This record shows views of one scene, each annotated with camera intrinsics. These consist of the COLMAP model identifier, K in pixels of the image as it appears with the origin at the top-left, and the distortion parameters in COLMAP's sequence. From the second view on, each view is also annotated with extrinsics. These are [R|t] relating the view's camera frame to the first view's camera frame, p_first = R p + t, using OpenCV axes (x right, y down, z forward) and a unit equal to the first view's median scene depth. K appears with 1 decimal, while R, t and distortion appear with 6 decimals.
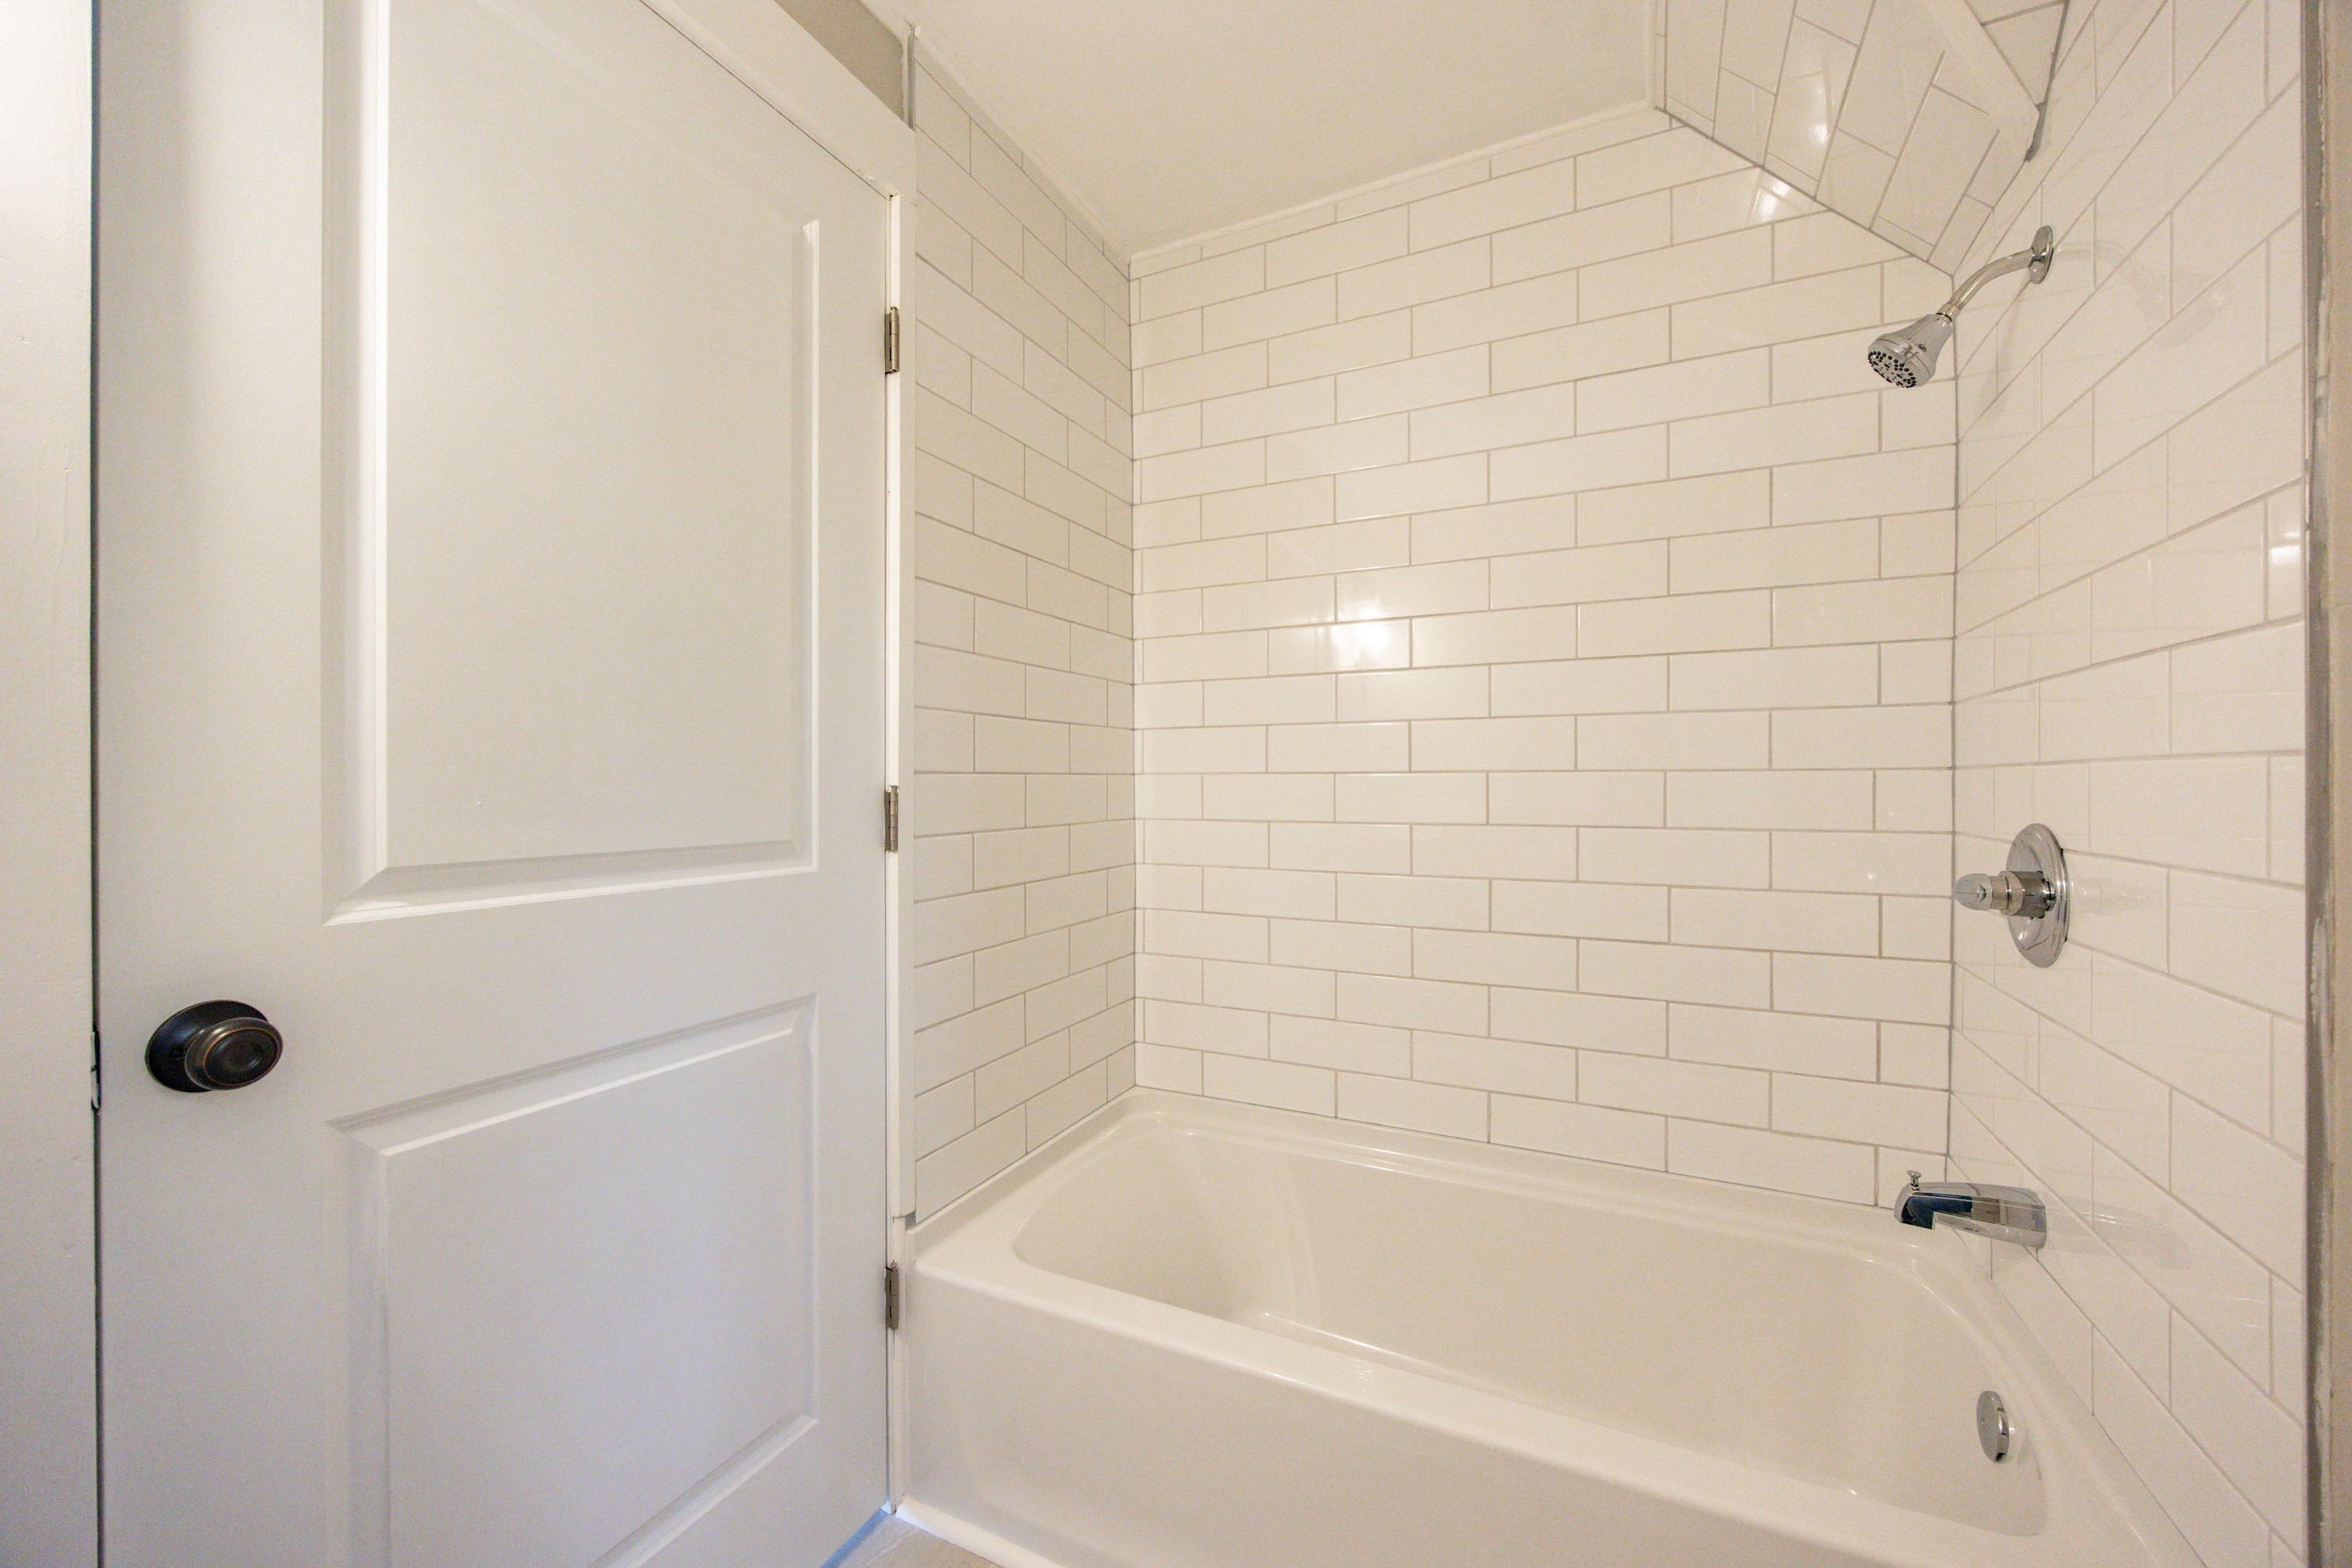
lens RADIAL K [[902.8, 0, 1175.3], [0, 902.8, 788.3], [0, 0, 1]] dist [-0.005797, 0.001011]
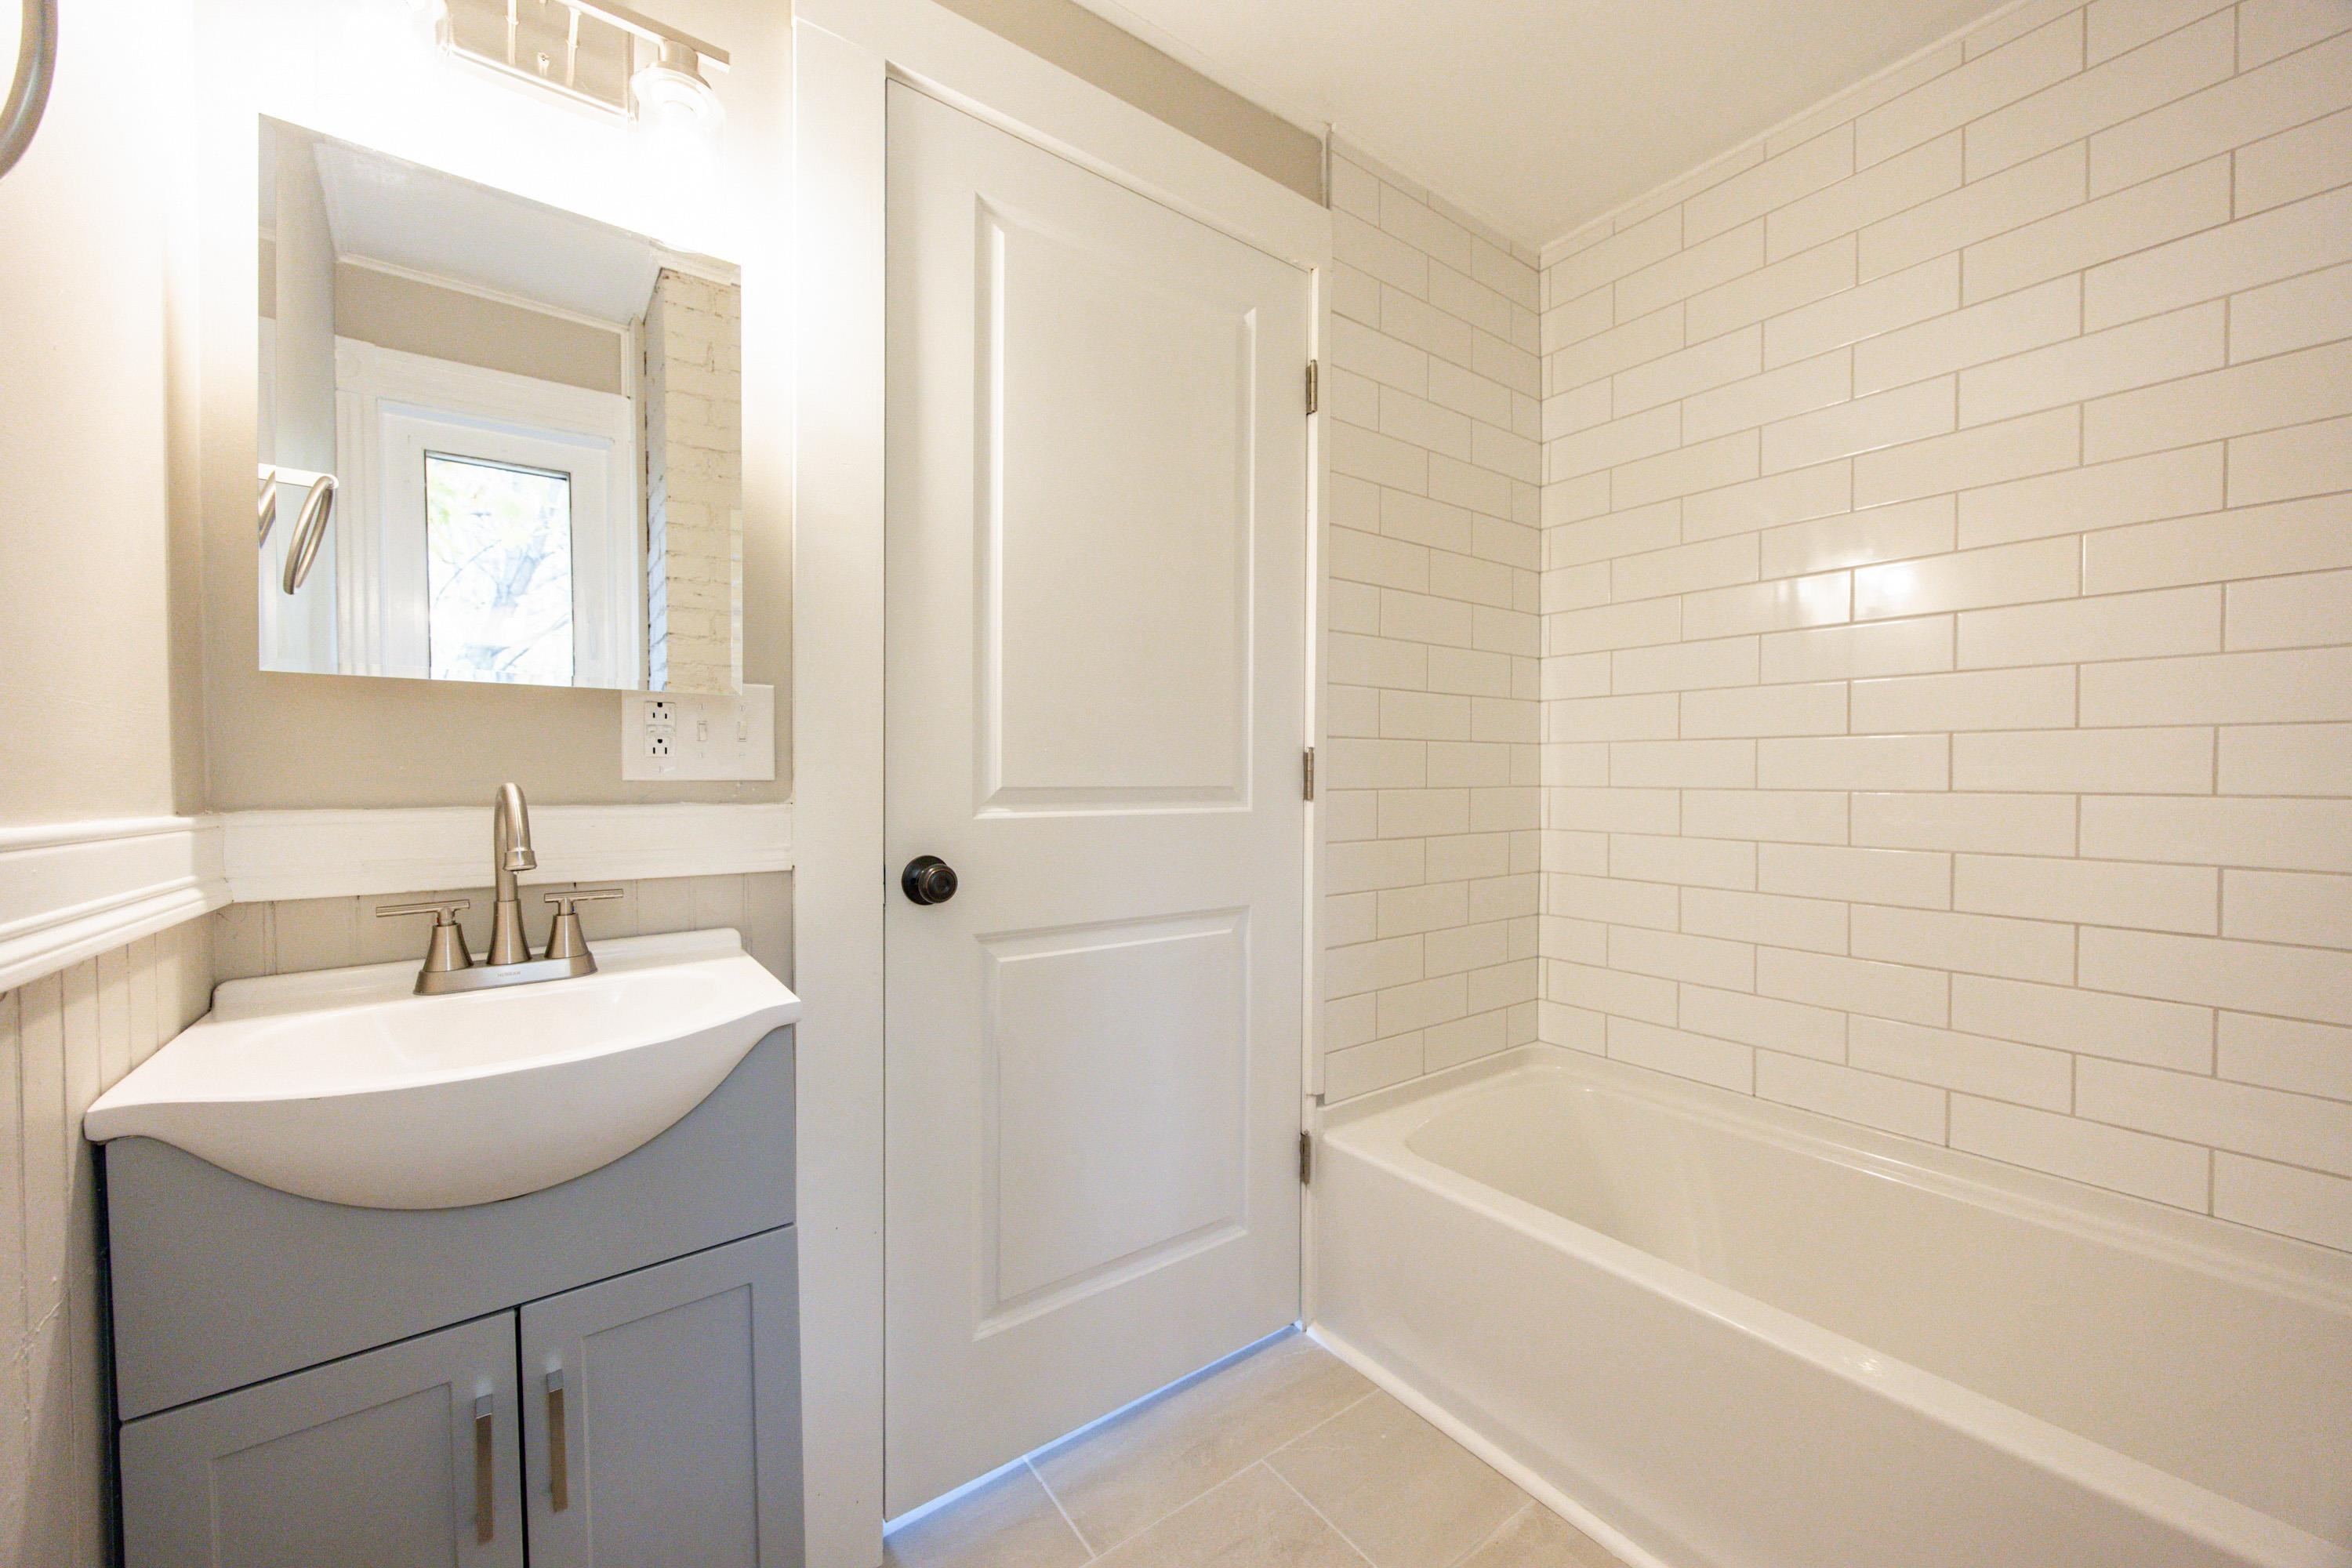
lens RADIAL K [[902.8, 0, 1176.1], [0, 902.8, 785.8], [0, 0, 1]] dist [-0.005797, 0.001011]
pose [[0.884673, 0.010190, -0.466100, 0.100777], [-0.006990, 0.999939, 0.008594, 0.039326], [0.466159, -0.004345, 0.884690, -0.179162]]
